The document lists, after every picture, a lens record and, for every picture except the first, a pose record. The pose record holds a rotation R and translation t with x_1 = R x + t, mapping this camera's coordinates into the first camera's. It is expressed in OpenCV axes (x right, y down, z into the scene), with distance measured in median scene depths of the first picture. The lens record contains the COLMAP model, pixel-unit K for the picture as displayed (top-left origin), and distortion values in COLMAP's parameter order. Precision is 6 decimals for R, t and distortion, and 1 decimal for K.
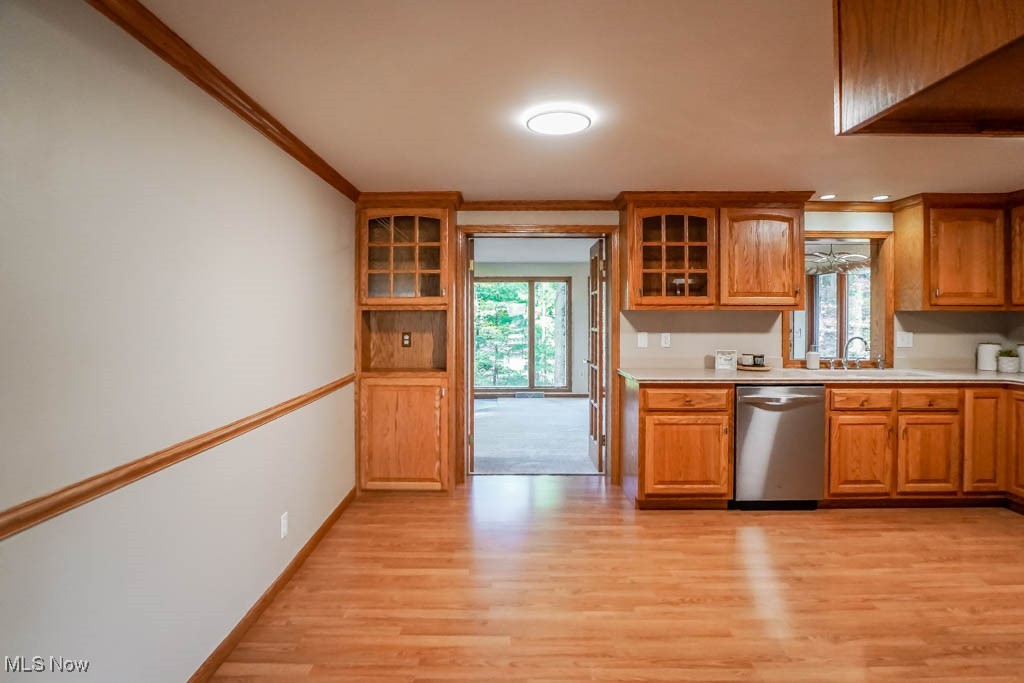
lens RADIAL K [[513.7, 0, 502.1], [0, 513.7, 313.4], [0, 0, 1]] dist [-0.026564, 0.003797]
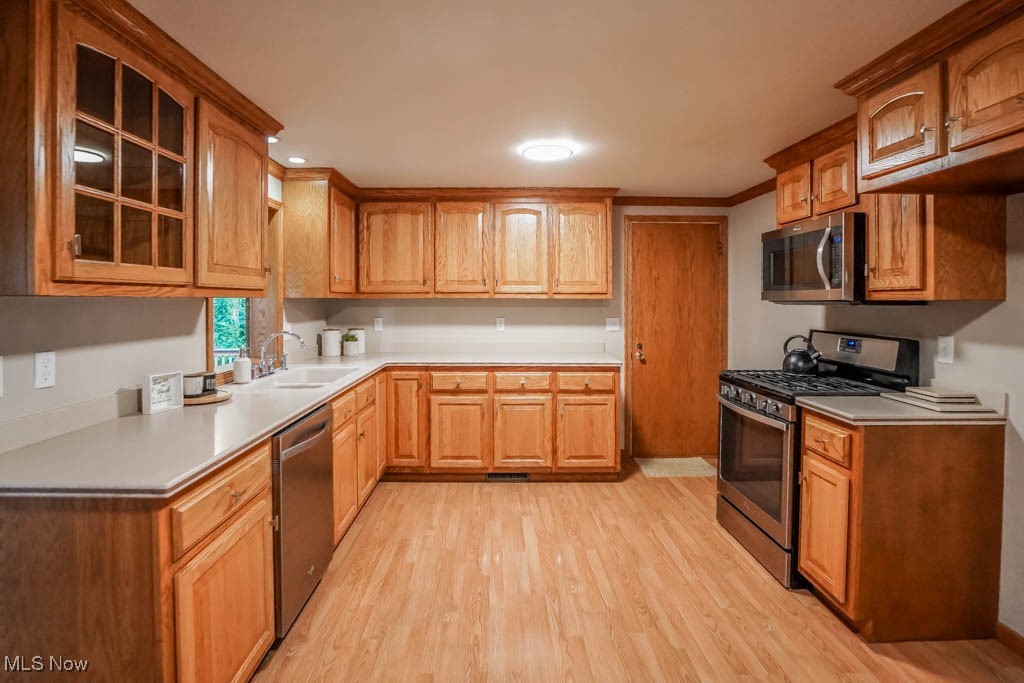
lens RADIAL K [[513.7, 0, 502.3], [0, 513.7, 302.0], [0, 0, 1]] dist [-0.026564, 0.003797]
pose [[-0.001353, -0.008616, 0.999962, -0.085061], [0.003536, 0.999957, 0.008621, -0.004467], [-0.999993, 0.003547, -0.001322, 0.696073]]
